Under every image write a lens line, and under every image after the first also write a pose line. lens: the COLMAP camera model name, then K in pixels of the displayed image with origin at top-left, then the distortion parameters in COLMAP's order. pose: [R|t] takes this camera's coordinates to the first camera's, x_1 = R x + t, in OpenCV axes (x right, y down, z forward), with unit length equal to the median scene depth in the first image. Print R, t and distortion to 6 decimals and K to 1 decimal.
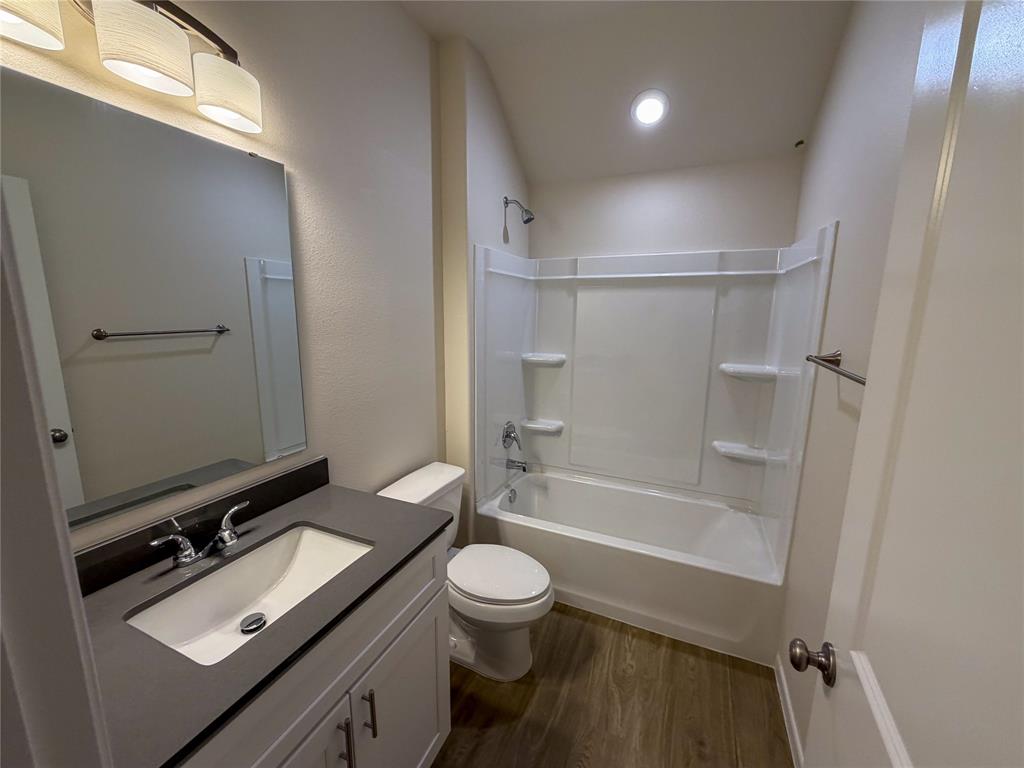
lens RADIAL K [[407.1, 0, 508.7], [0, 407.1, 382.9], [0, 0, 1]] dist [-0.026767, -0.000005]
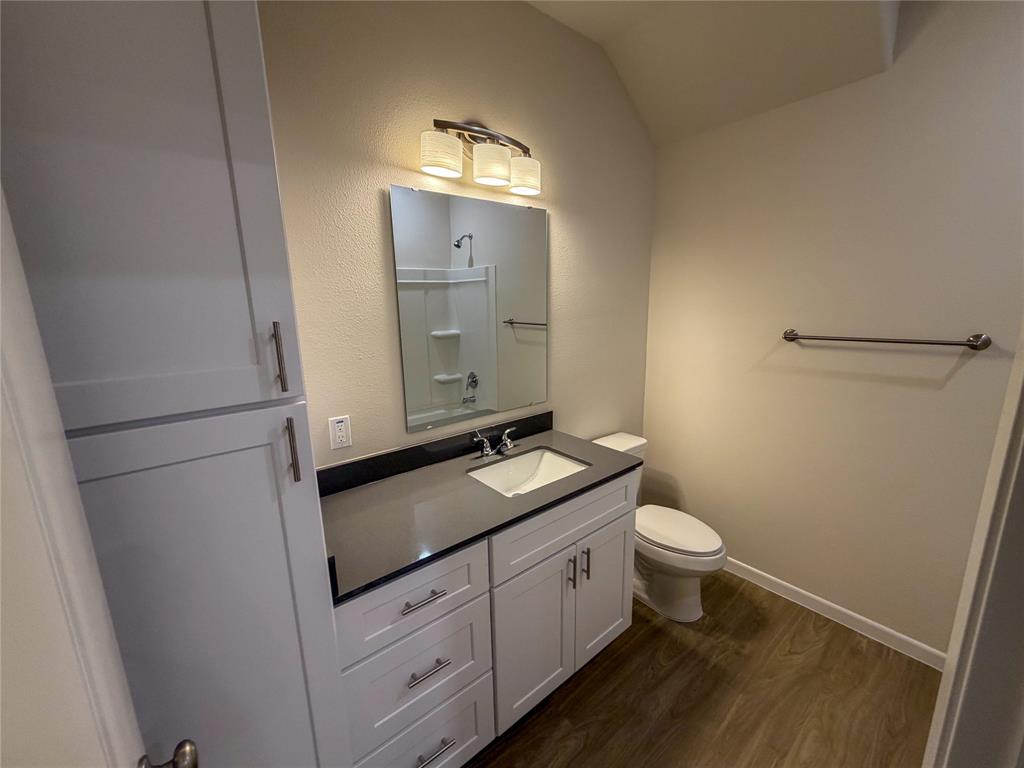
lens RADIAL K [[407.1, 0, 508.7], [0, 407.1, 382.9], [0, 0, 1]] dist [-0.026767, -0.000005]
pose [[0.902870, 0.071773, -0.423880, 0.006178], [-0.054668, 0.997129, 0.052394, 0.037221], [0.426424, -0.024132, 0.904201, -0.530158]]
